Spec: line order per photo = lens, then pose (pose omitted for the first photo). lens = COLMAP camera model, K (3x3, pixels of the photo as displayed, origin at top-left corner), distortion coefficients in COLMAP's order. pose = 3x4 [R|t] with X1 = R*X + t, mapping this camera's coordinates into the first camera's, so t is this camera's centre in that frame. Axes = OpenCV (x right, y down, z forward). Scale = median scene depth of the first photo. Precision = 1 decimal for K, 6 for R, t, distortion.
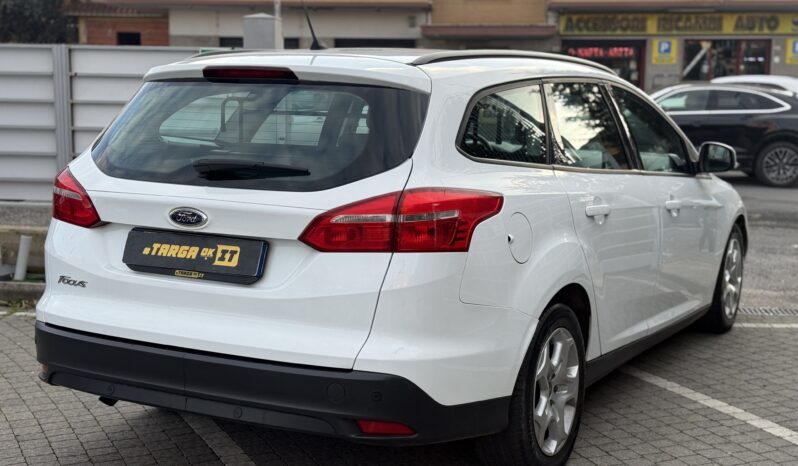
lens RADIAL K [[1112.4, 0, 402.5], [0, 1112.4, 232.1], [0, 0, 1]] dist [0.141197, 0.000000]
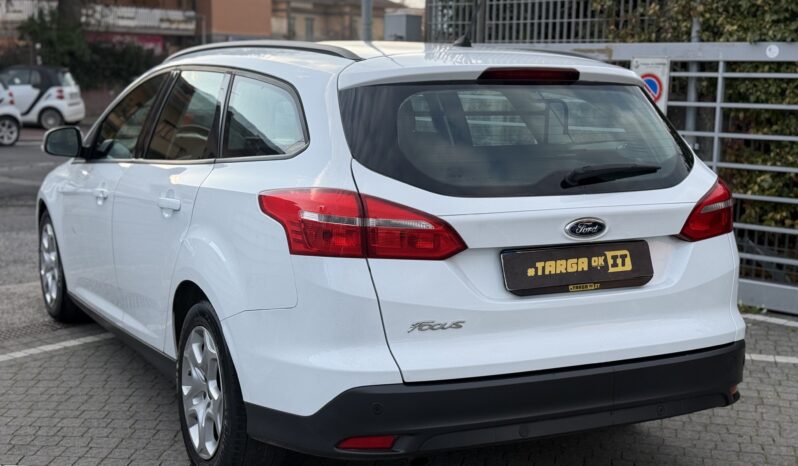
lens RADIAL K [[1144.8, 0, 405.6], [0, 1144.8, 231.2], [0, 0, 1]] dist [0.140865, 0.000000]
pose [[0.554233, -0.124726, 0.822964, -1.056510], [0.105792, 0.991247, 0.078983, -0.101573], [-0.825611, 0.043288, 0.562576, 0.559986]]
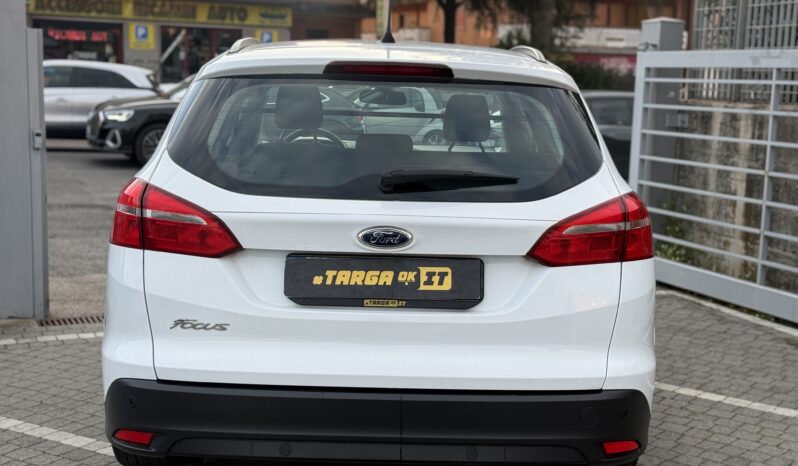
lens RADIAL K [[1112.4, 0, 399.1], [0, 1112.4, 235.3], [0, 0, 1]] dist [0.141197, 0.000000]
pose [[0.871376, -0.060541, 0.486866, -0.585246], [0.052457, 0.998165, 0.030234, -0.039524], [-0.487803, -0.000806, 0.872953, 0.237884]]
